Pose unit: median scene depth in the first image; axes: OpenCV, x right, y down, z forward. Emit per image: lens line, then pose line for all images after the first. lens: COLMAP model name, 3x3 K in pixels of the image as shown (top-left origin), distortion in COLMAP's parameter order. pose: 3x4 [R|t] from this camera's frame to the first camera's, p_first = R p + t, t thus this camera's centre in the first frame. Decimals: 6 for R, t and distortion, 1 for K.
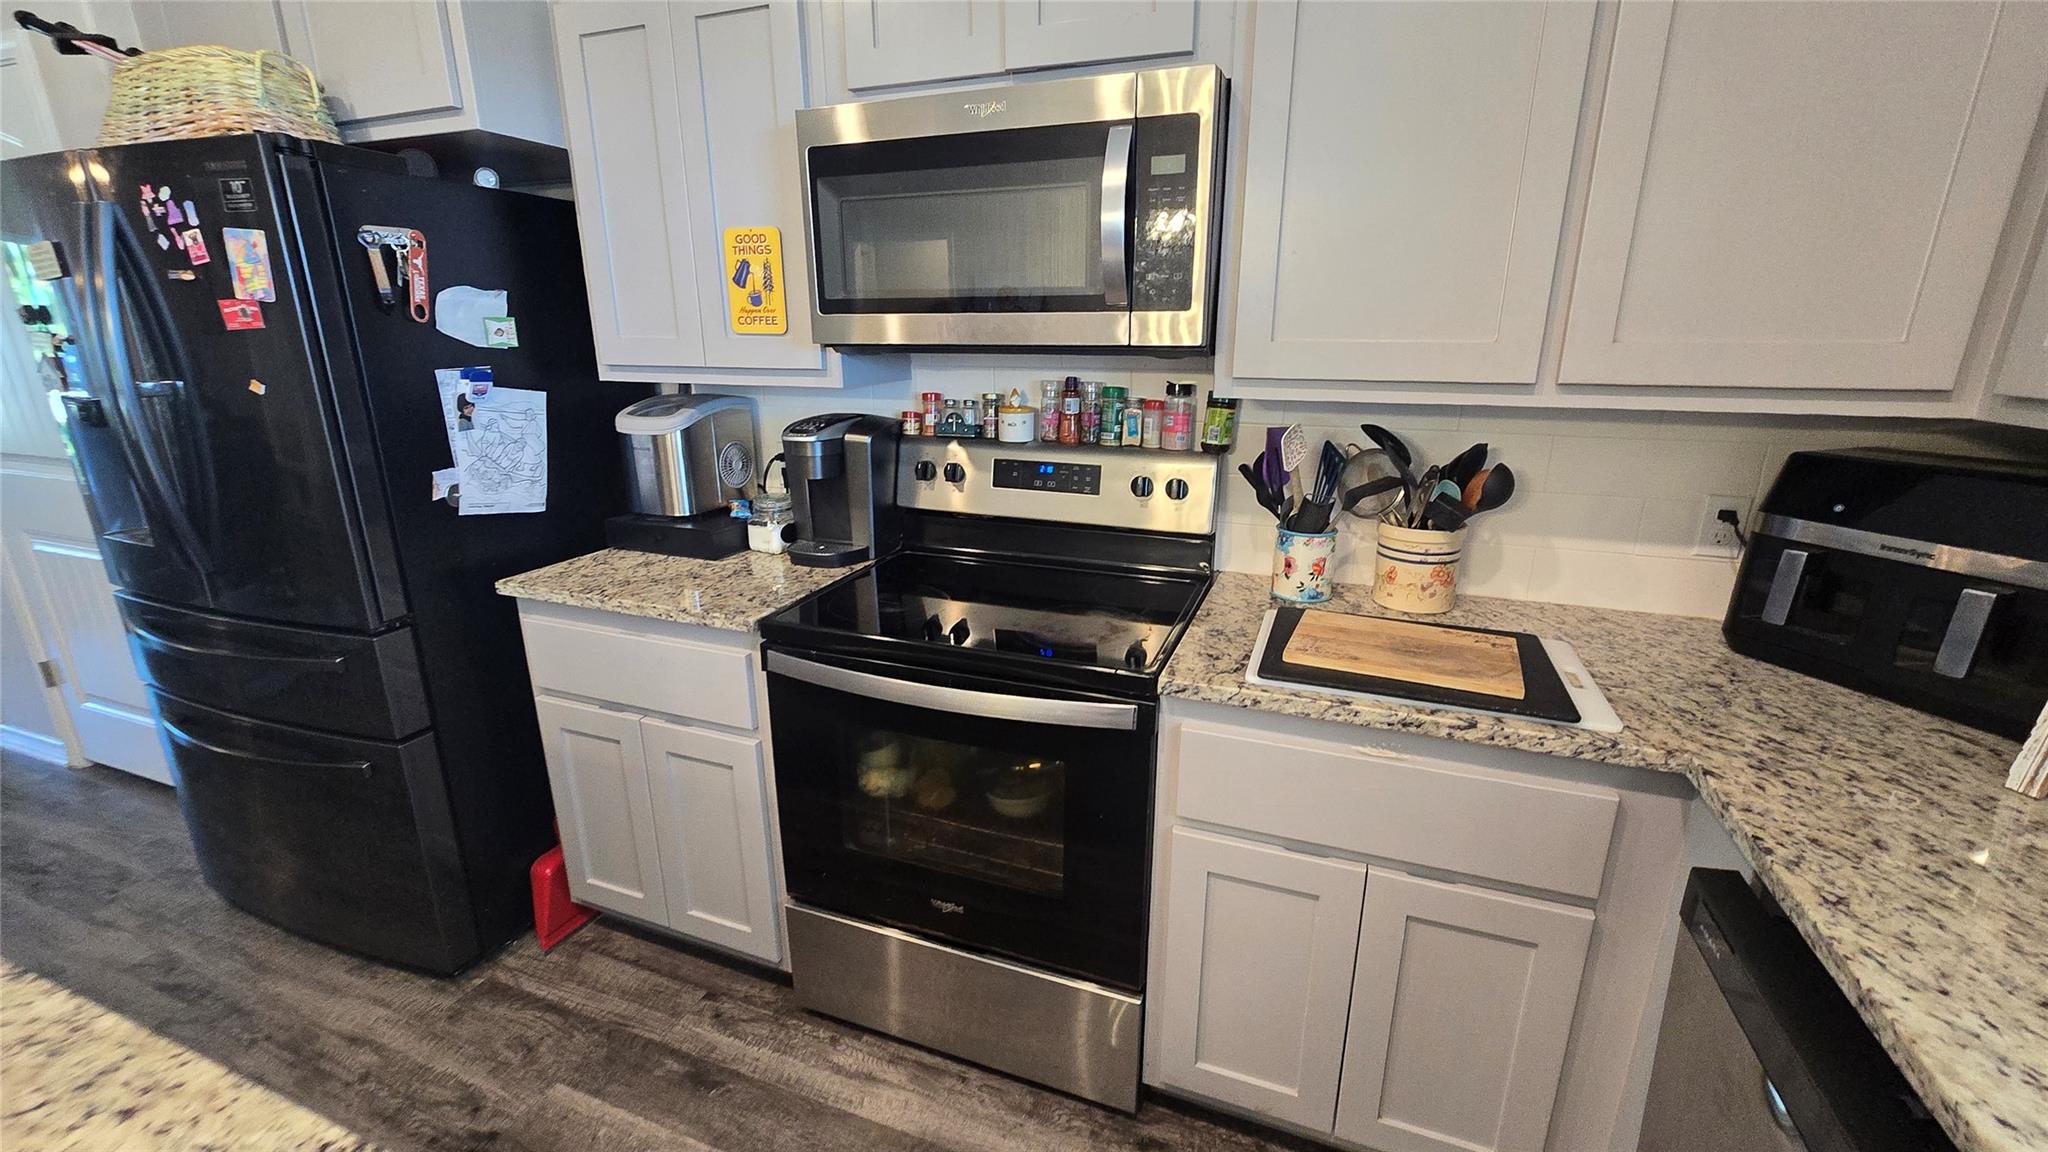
lens RADIAL K [[851.7, 0, 1014.5], [0, 851.7, 573.6], [0, 0, 1]] dist [-0.001371, 0.000755]
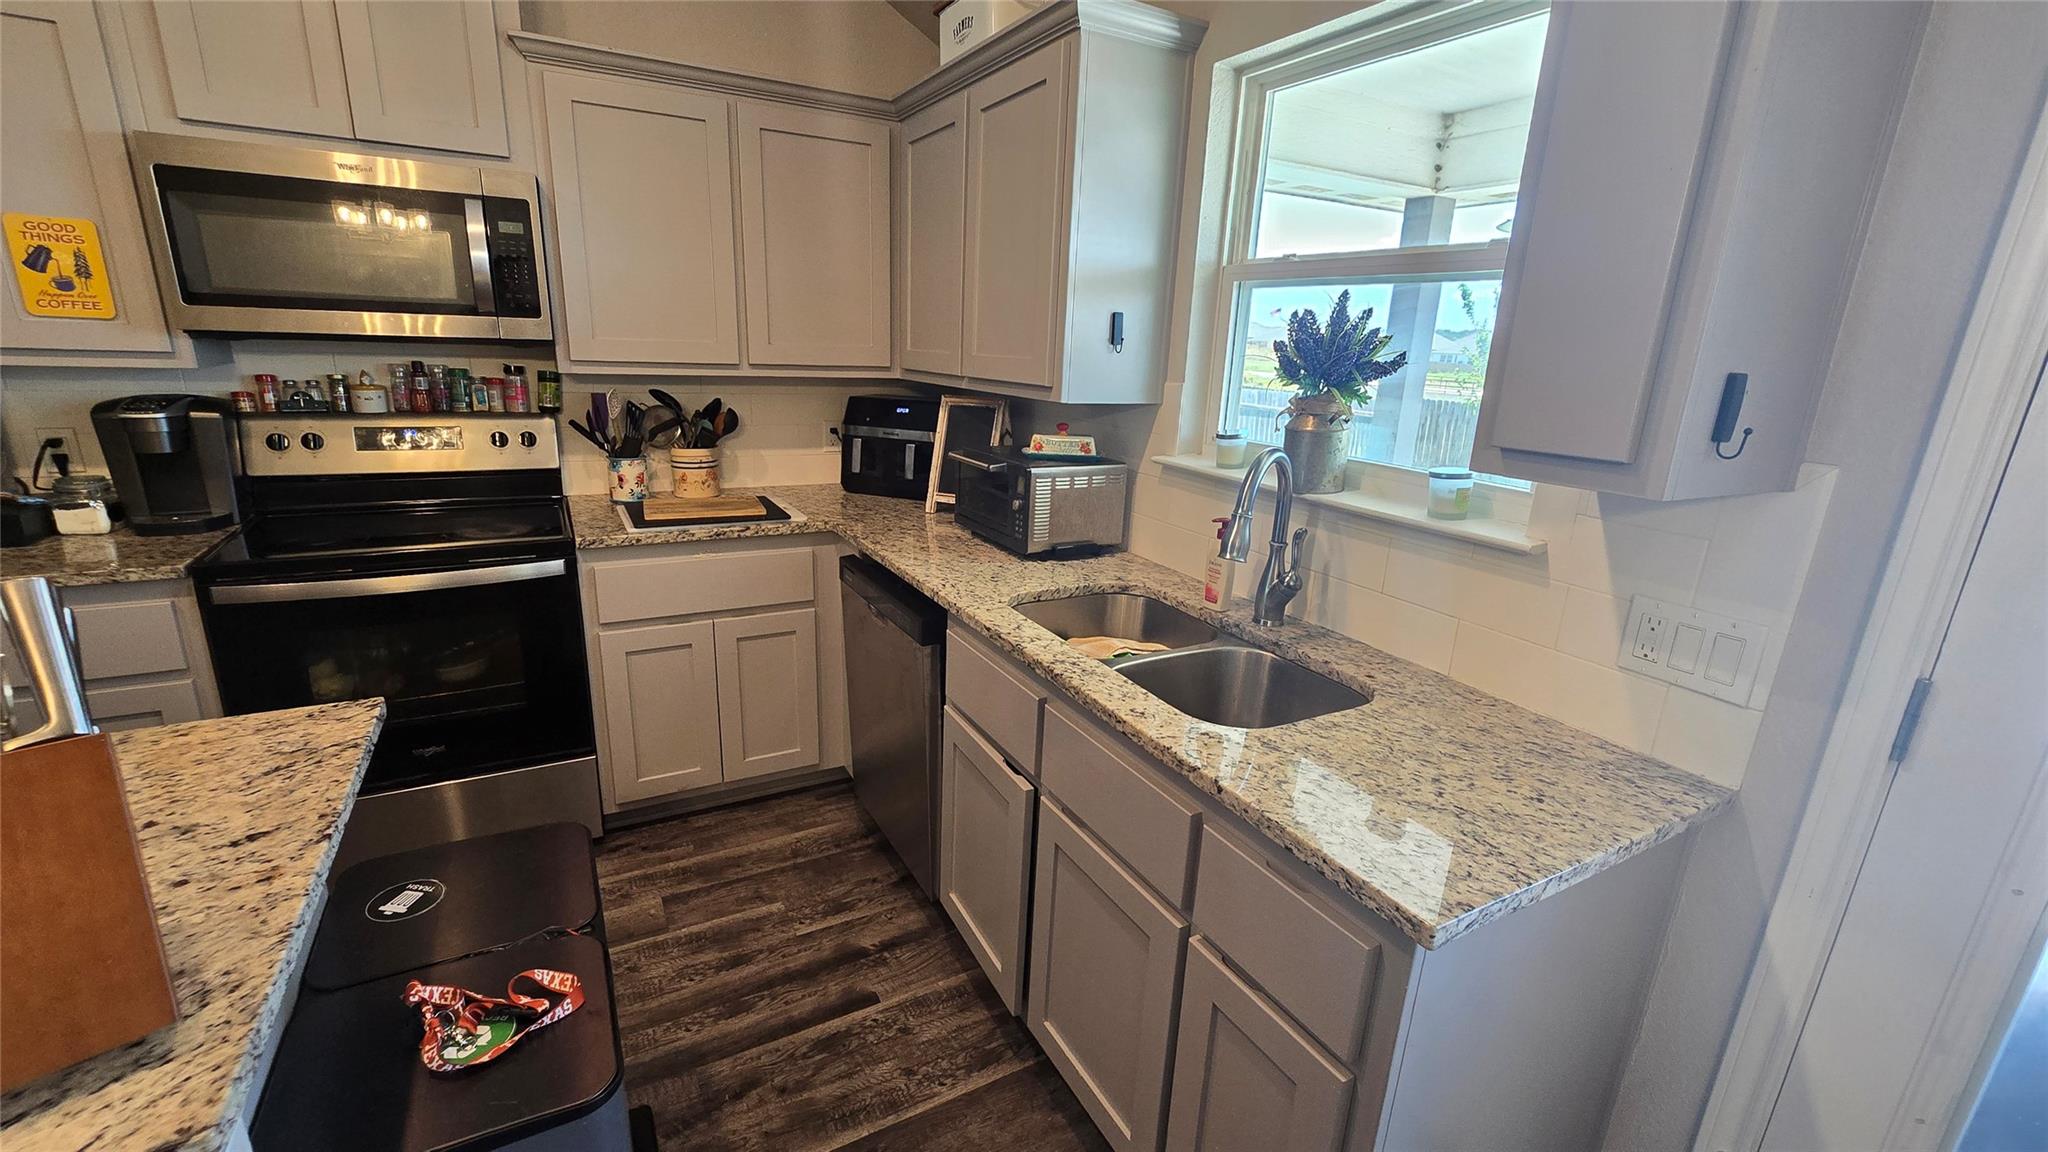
lens RADIAL K [[851.7, 0, 1014.5], [0, 851.7, 573.6], [0, 0, 1]] dist [-0.001371, 0.000755]
pose [[0.641485, -0.178285, 0.746131, -0.404276], [0.175683, 0.980913, 0.083342, 0.150939], [-0.746748, 0.077620, 0.660563, -0.557926]]
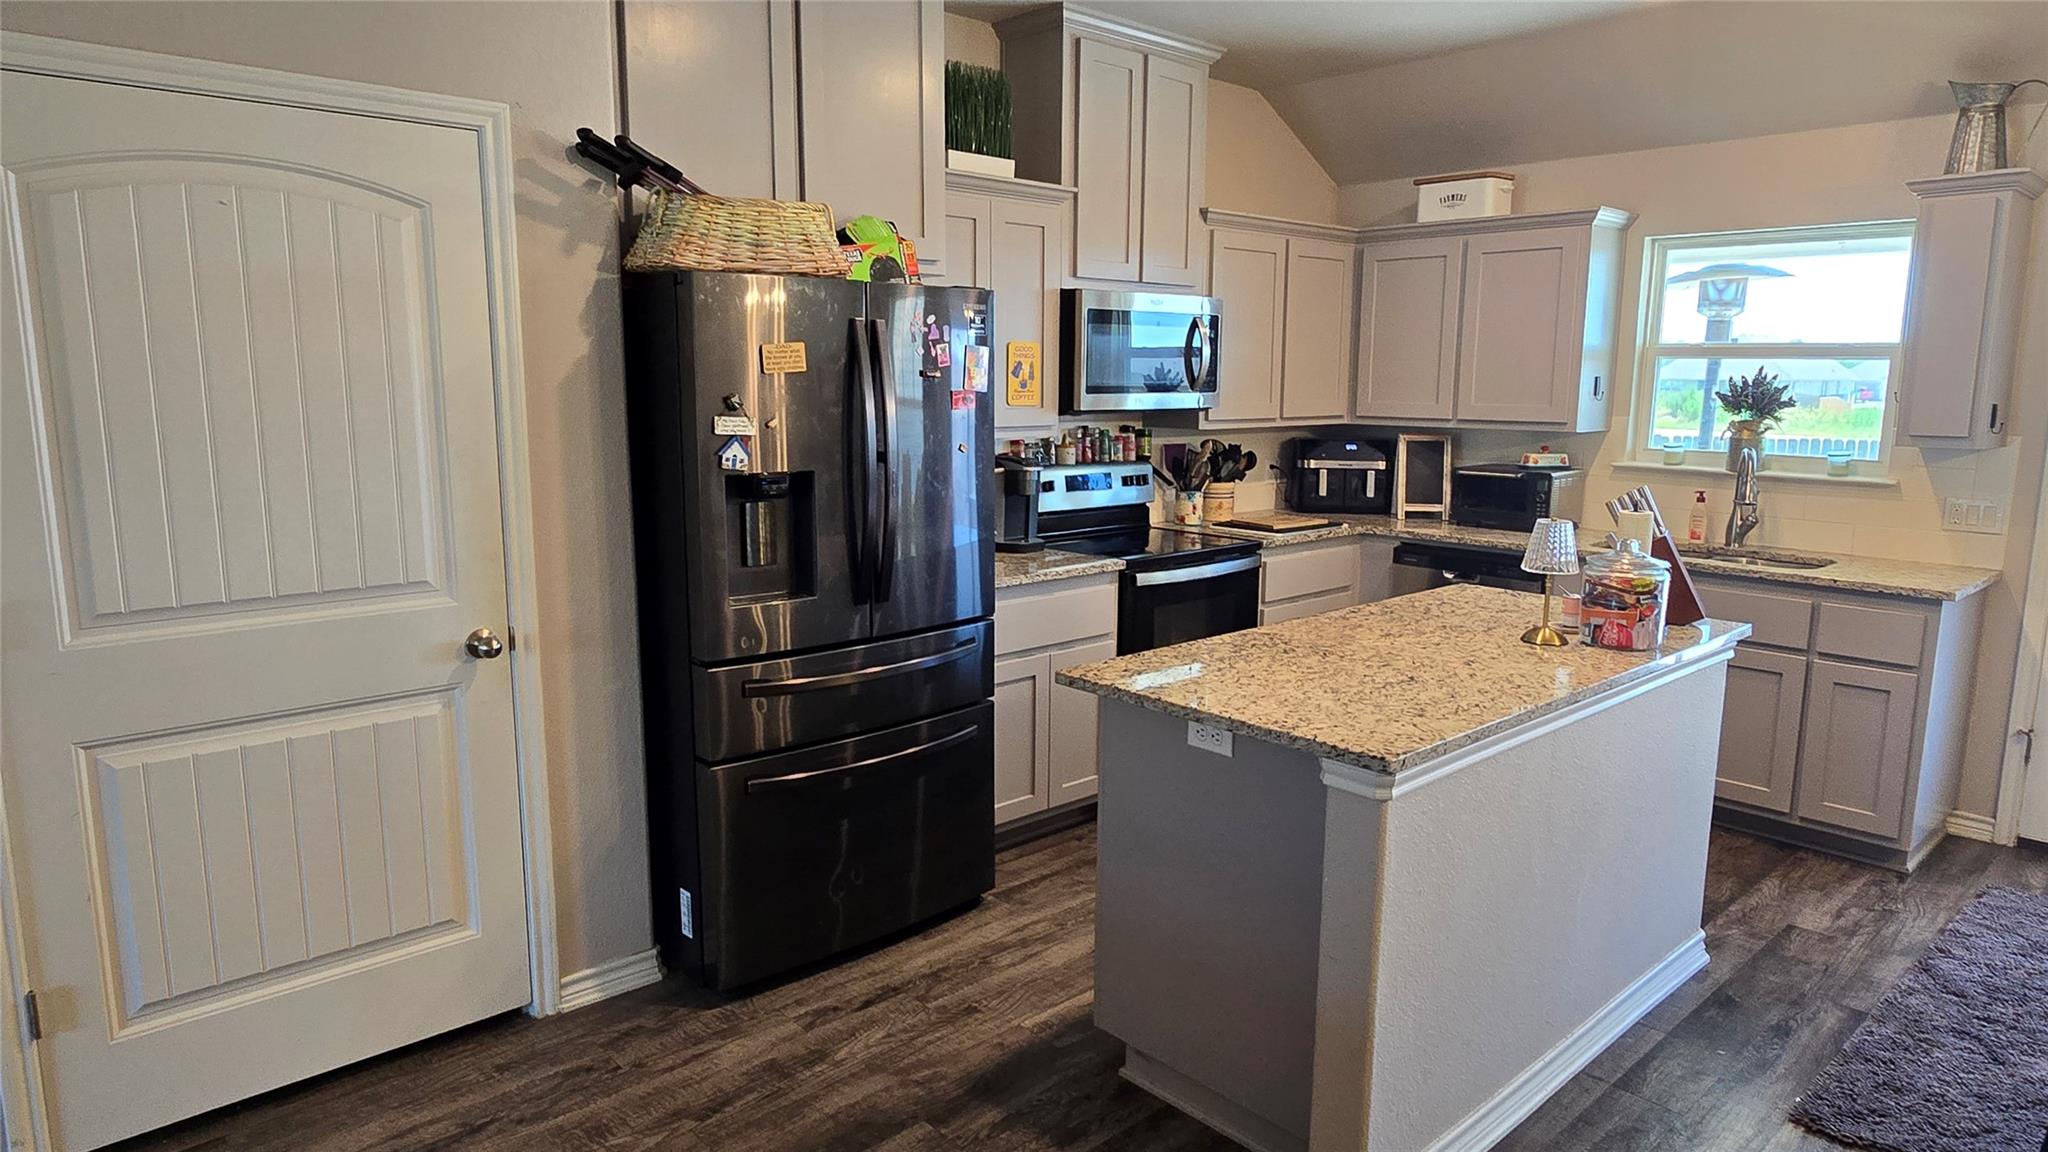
lens RADIAL K [[1243.2, 0, 1028.7], [0, 1243.2, 568.6], [0, 0, 1]] dist [-0.001799, 0.000371]
pose [[0.441051, -0.136818, 0.886992, -2.466799], [0.245653, 0.968973, 0.027315, -0.047044], [-0.863208, 0.205845, 0.460977, -0.022890]]
